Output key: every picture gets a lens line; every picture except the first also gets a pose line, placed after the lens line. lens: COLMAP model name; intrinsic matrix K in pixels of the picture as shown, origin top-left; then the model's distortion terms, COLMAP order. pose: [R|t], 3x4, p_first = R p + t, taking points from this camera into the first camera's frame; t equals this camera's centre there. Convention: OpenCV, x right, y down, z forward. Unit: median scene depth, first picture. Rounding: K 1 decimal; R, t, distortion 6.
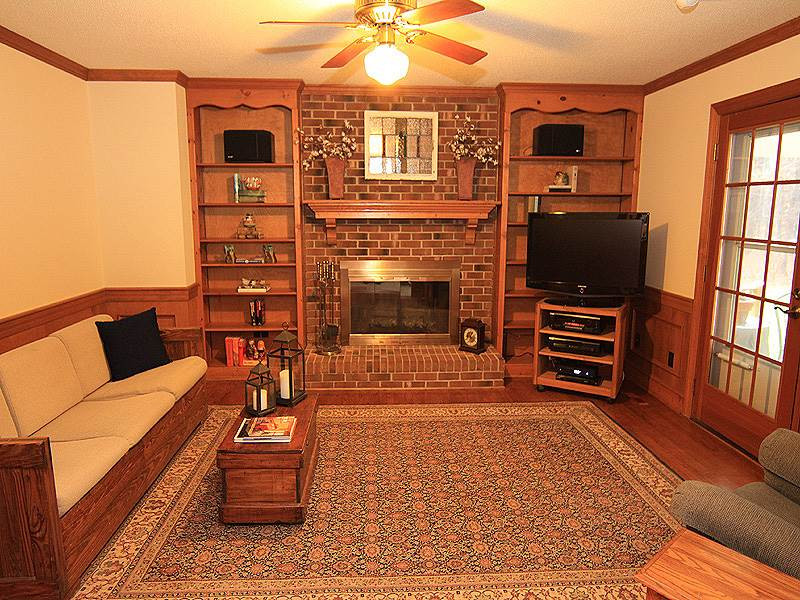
lens RADIAL K [[511.8, 0, 397.7], [0, 511.8, 287.4], [0, 0, 1]] dist [0.000788, -0.000529]
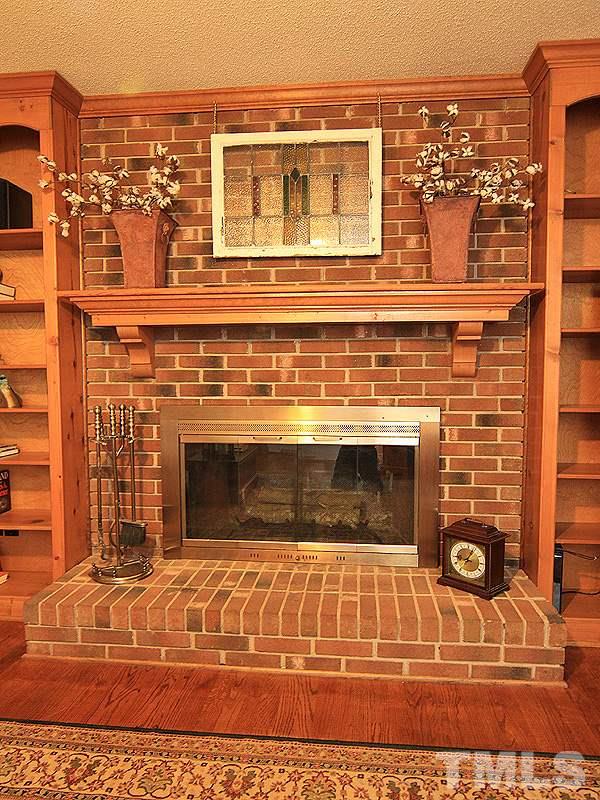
lens RADIAL K [[216.1, 0, 299.8], [0, 216.1, 430.3], [0, 0, 1]] dist [-0.000671, -0.000002]
pose [[0.847300, -0.005133, -0.531089, 0.119115], [-0.021961, 0.998760, -0.044689, -0.015029], [0.530660, 0.049529, 0.846137, 0.747047]]
